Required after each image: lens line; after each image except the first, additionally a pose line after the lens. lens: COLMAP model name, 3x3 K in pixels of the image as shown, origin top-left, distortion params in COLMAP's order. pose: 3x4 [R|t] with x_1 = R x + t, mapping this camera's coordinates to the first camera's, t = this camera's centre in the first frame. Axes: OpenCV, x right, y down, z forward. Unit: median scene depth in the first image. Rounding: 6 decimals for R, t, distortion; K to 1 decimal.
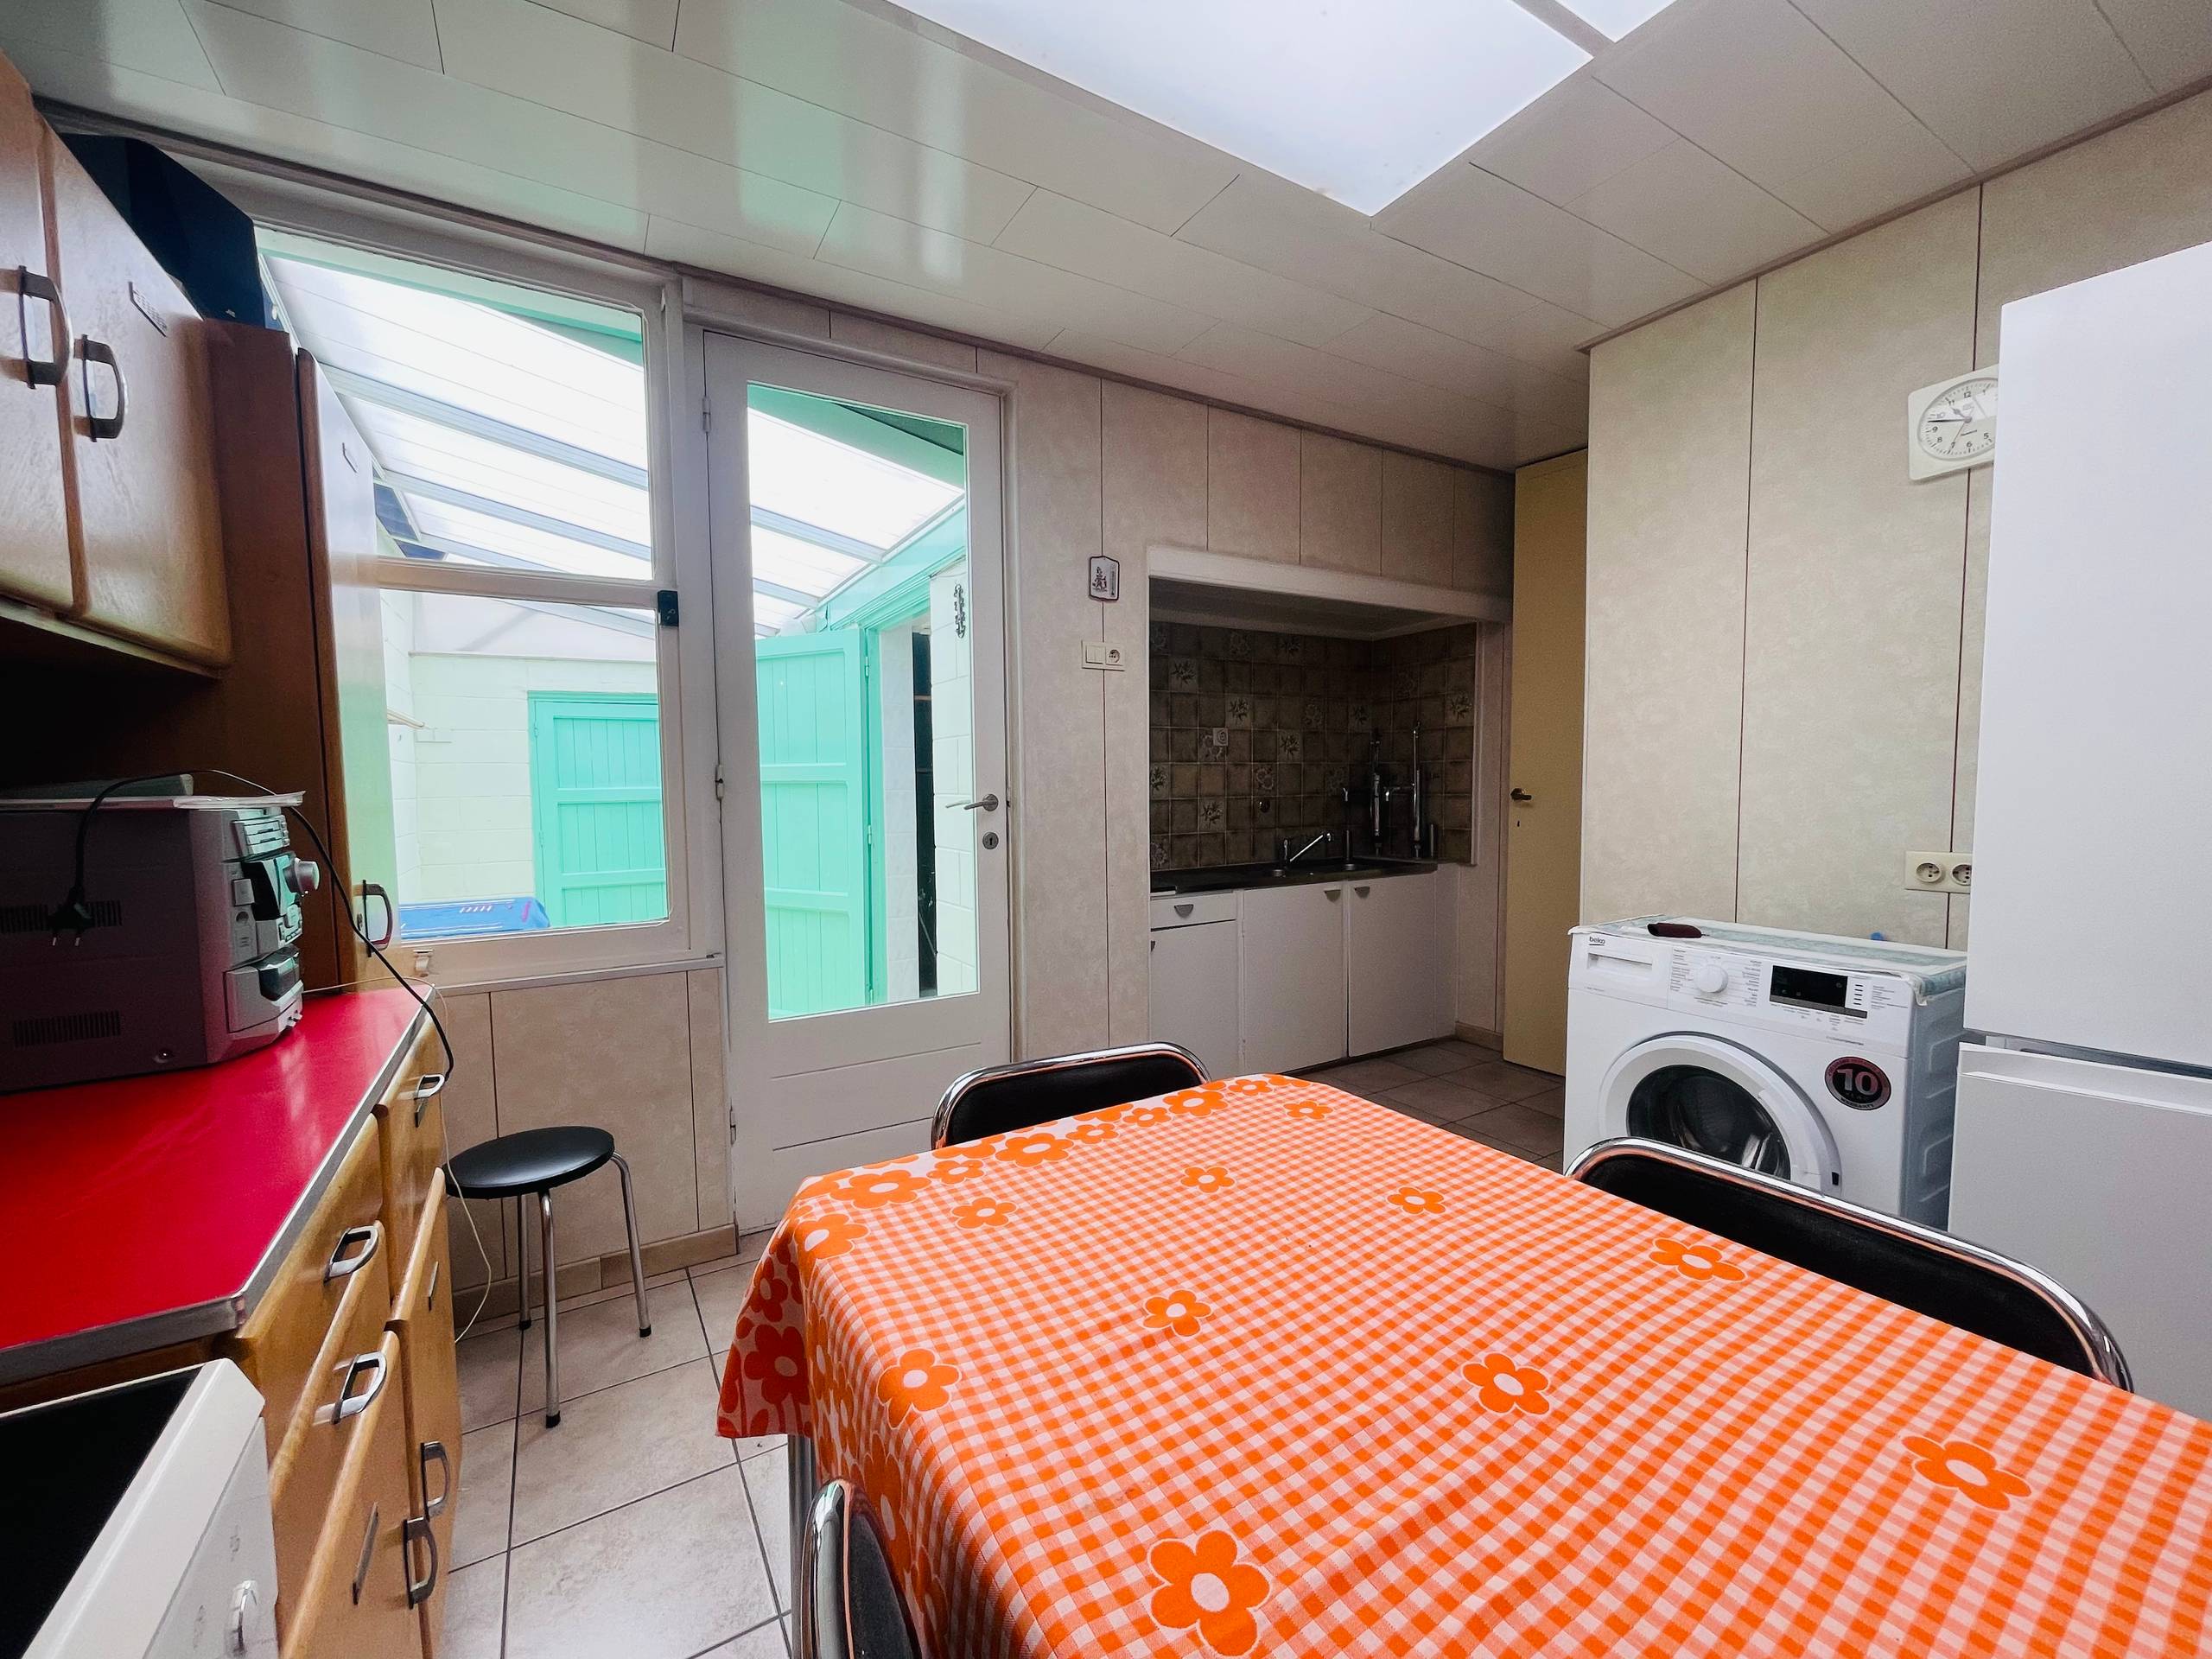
lens RADIAL K [[894.1, 0, 1096.8], [0, 894.1, 830.4], [0, 0, 1]] dist [-0.000162, 0.000034]
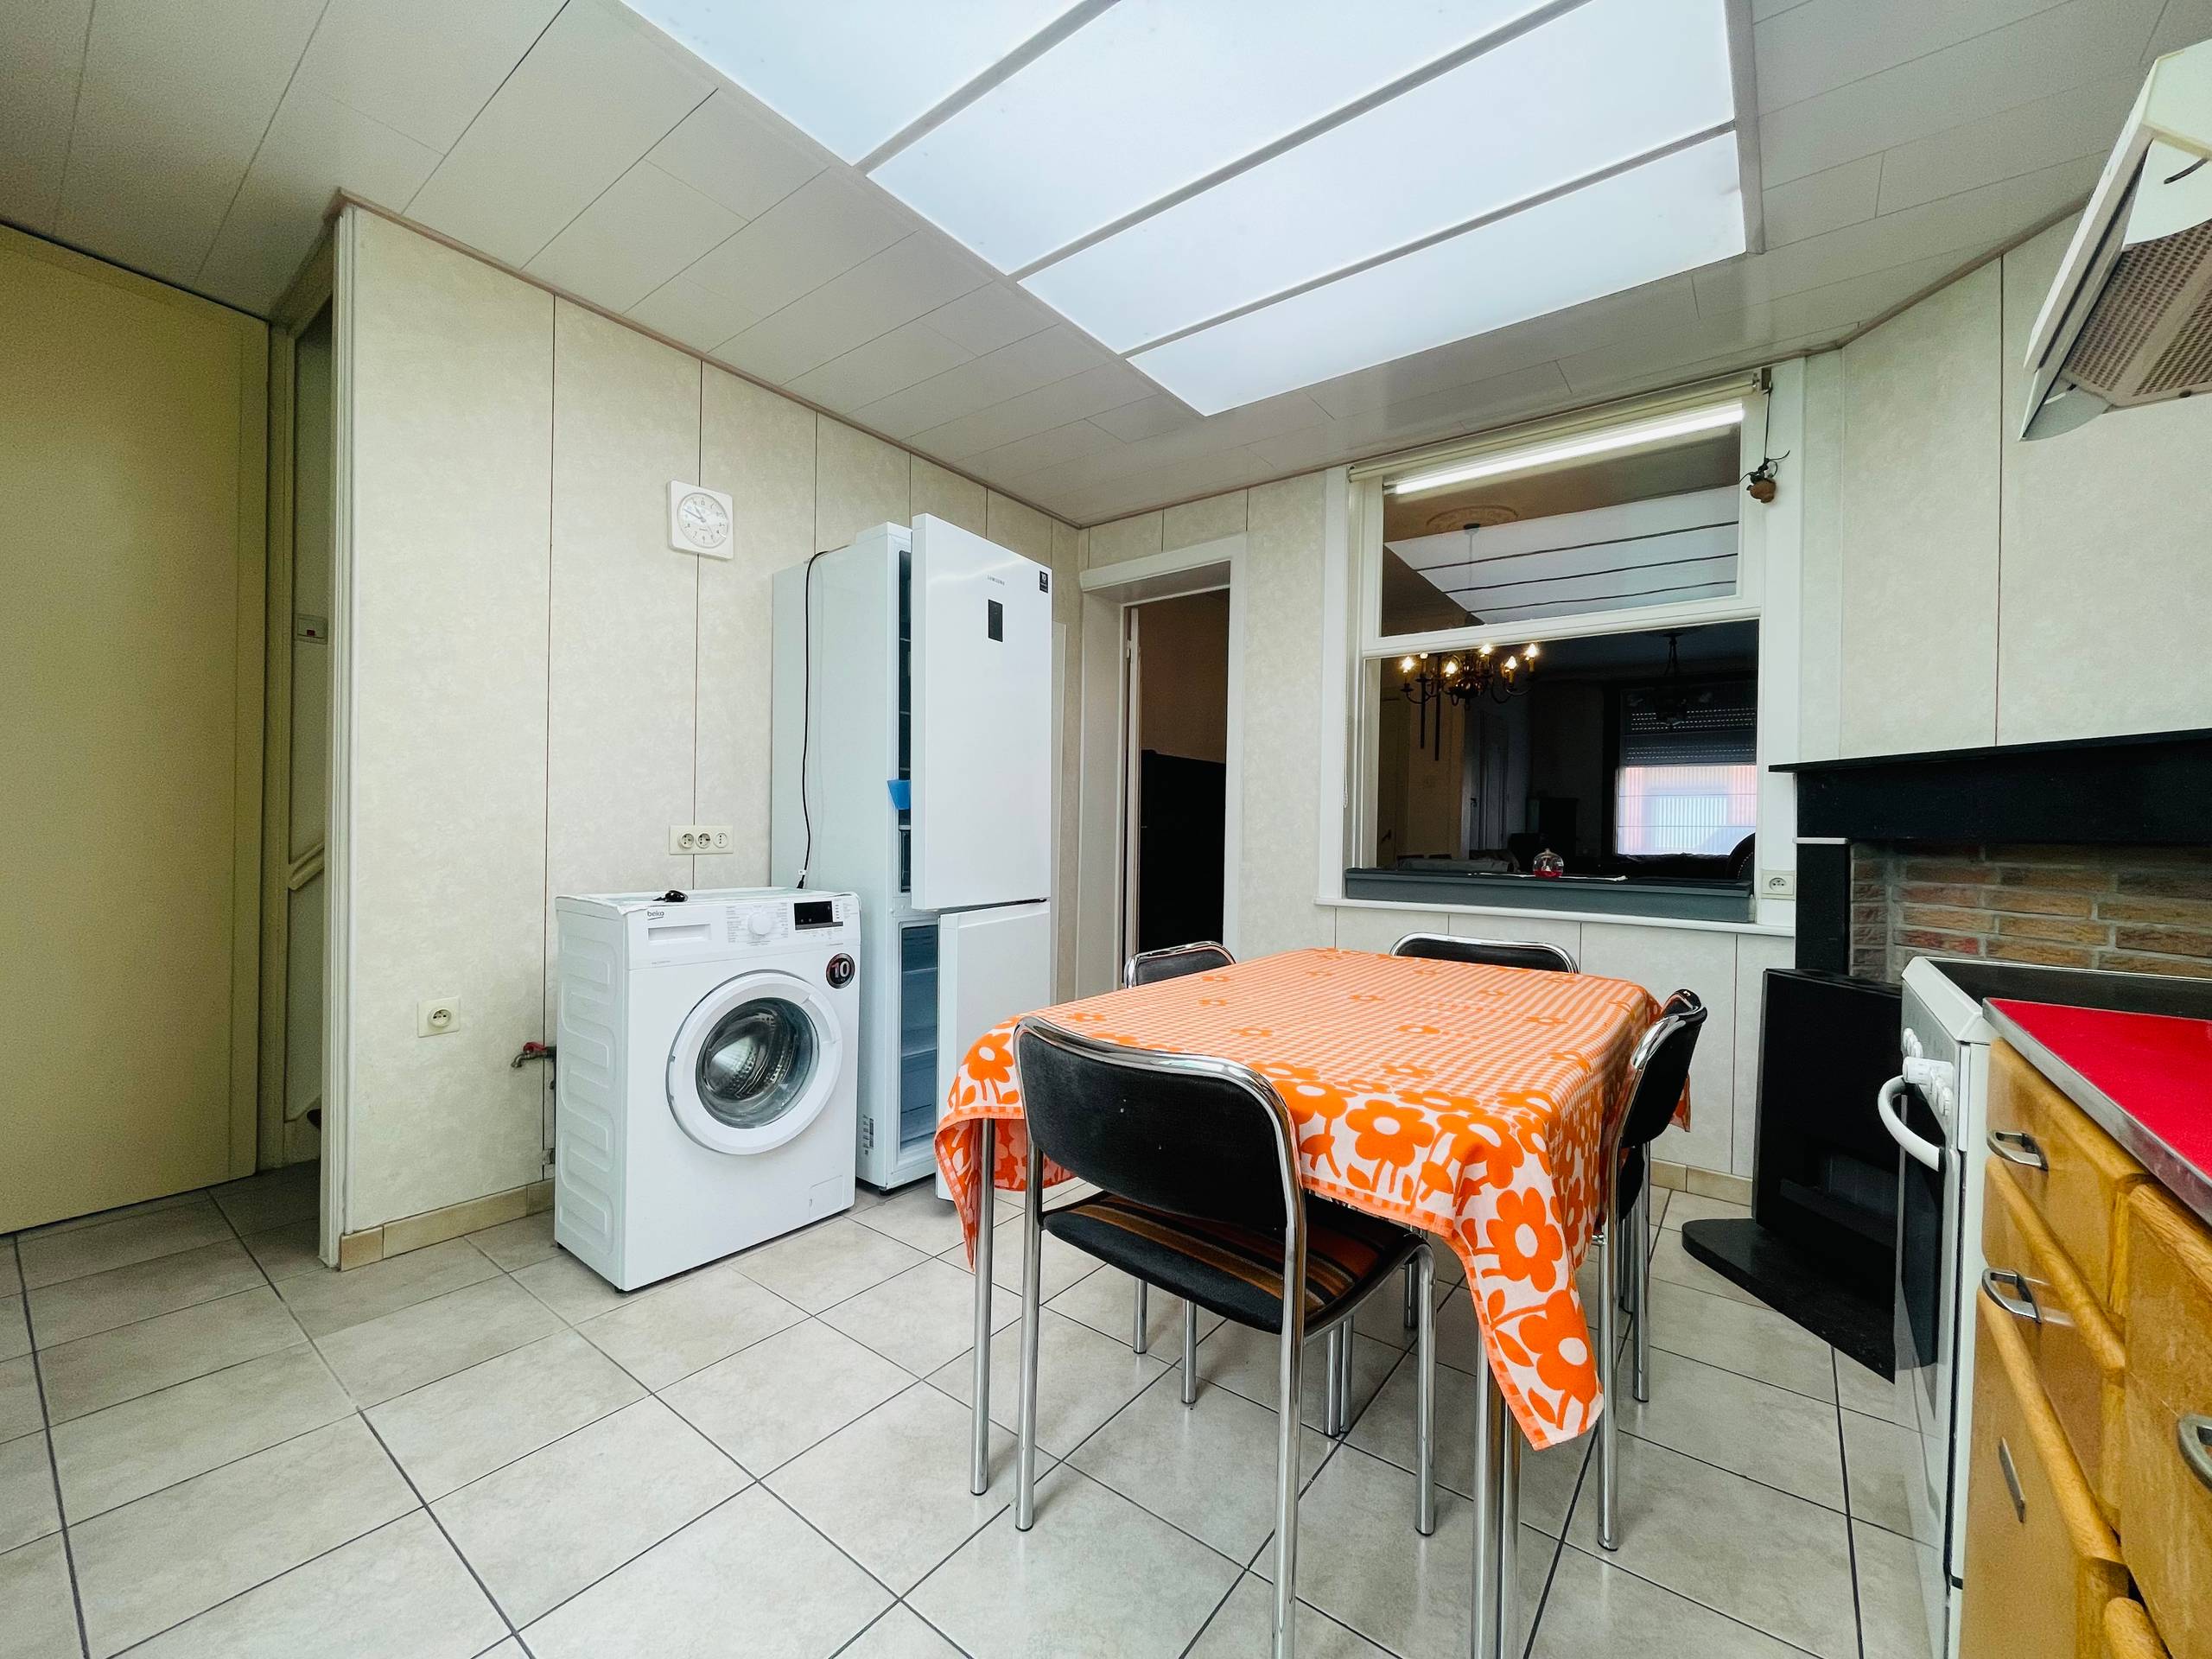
lens RADIAL K [[894.1, 0, 1096.8], [0, 894.1, 830.4], [0, 0, 1]] dist [-0.000162, 0.000034]
pose [[-0.367922, -0.002899, 0.929852, -0.703980], [0.040010, 0.999020, 0.018945, 0.039492], [-0.928996, 0.044173, -0.367445, 1.165491]]
